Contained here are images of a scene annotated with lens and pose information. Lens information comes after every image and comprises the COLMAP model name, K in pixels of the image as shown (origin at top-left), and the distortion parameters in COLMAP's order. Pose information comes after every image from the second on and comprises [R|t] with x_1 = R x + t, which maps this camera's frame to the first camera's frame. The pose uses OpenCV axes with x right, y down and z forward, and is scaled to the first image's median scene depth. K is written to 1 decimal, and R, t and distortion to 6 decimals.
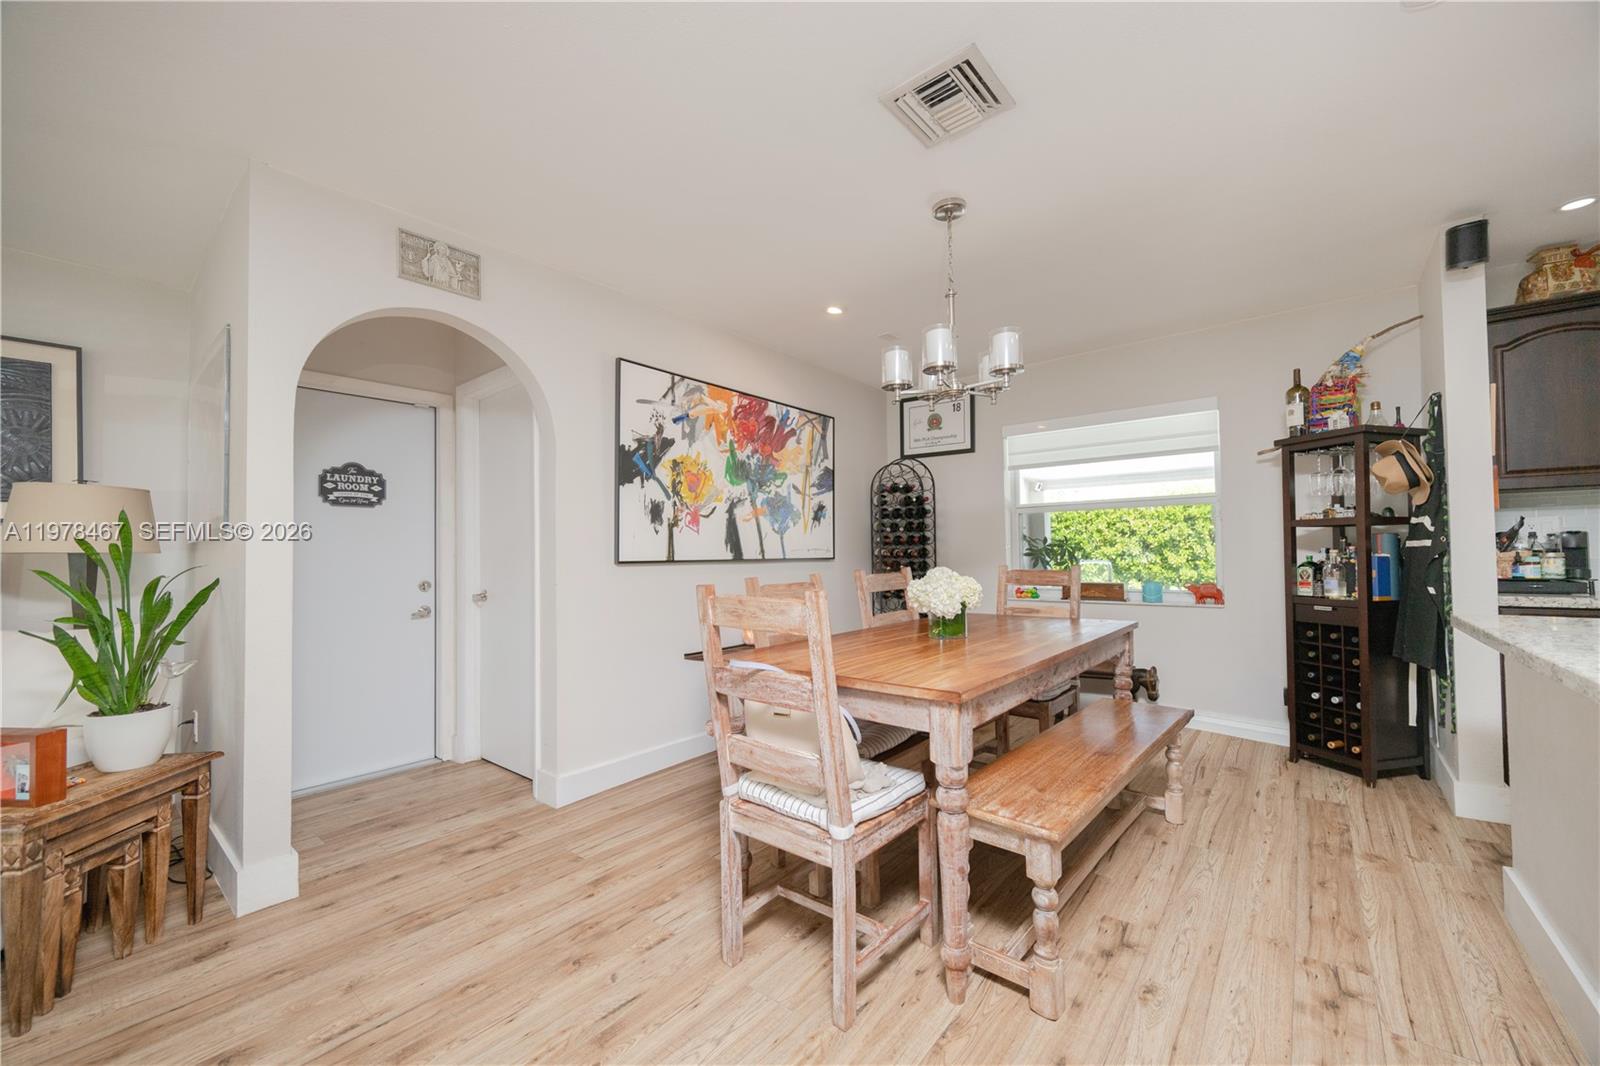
lens RADIAL K [[623.0, 0, 794.4], [0, 623.0, 537.4], [0, 0, 1]] dist [-0.000599, -0.000123]
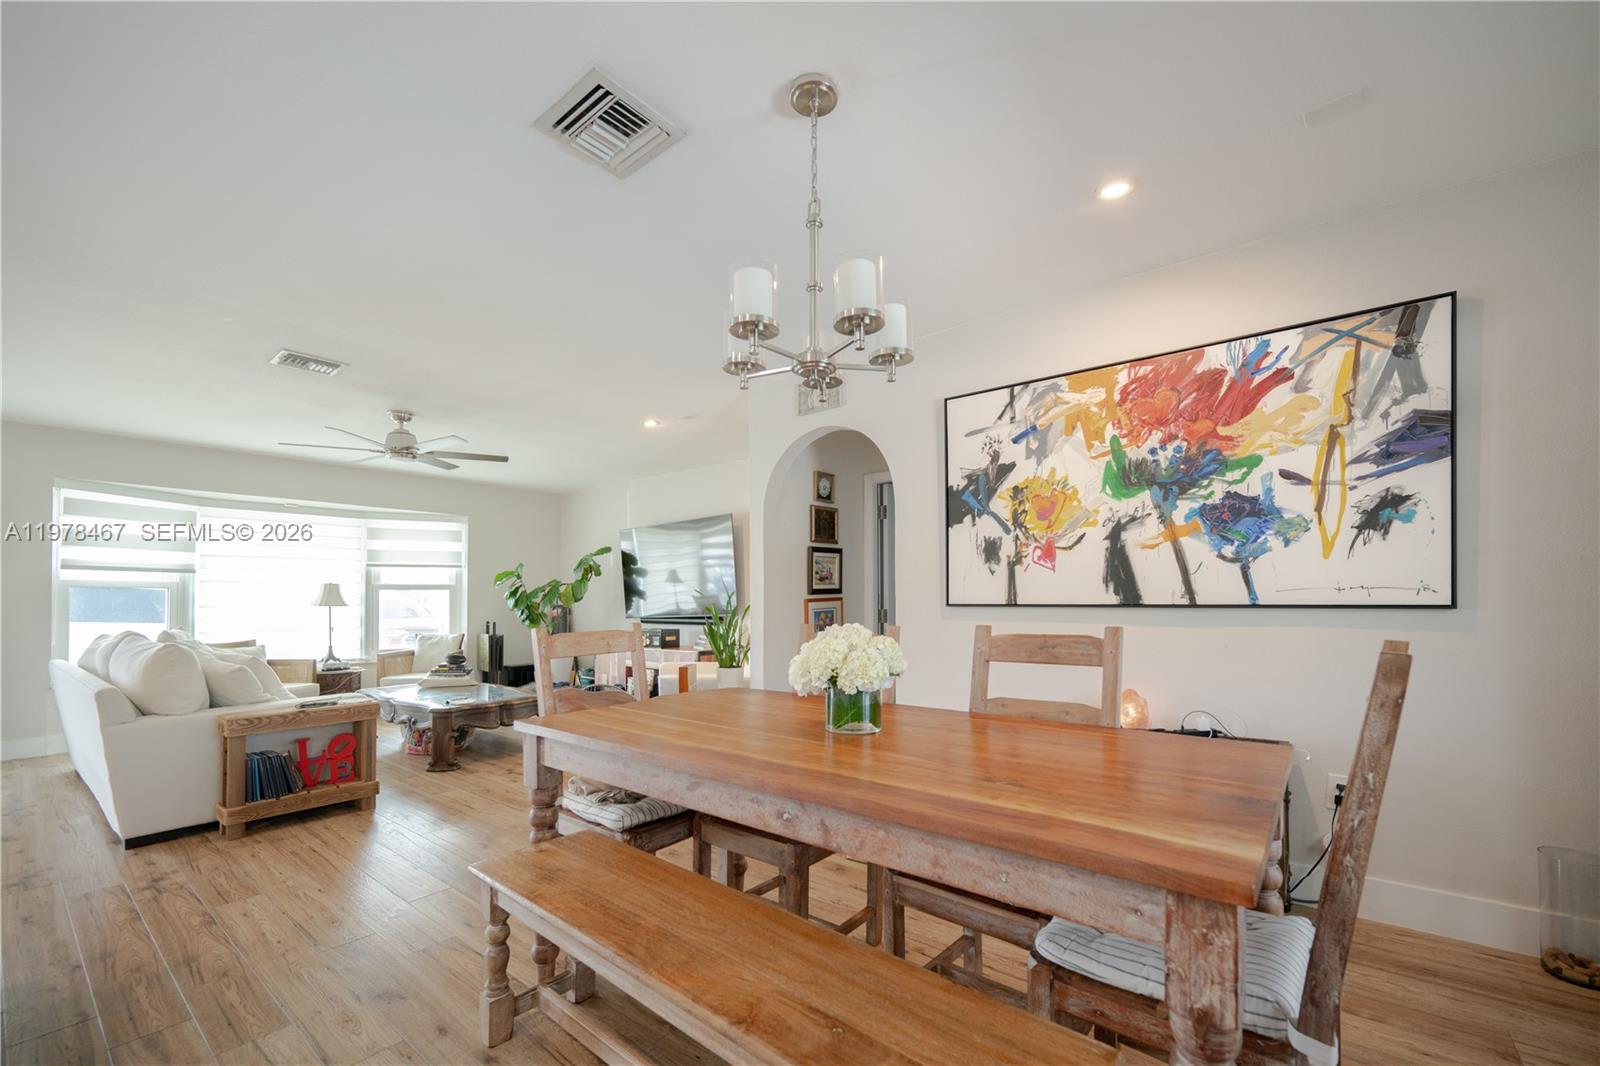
lens RADIAL K [[654.2, 0, 806.5], [0, 654.2, 591.4], [0, 0, 1]] dist [-0.000065, -0.000390]
pose [[0.024821, 0.002805, -0.999688, 0.677964], [0.036761, 0.999317, 0.003716, 0.005071], [0.999016, -0.036842, 0.024701, 0.668508]]
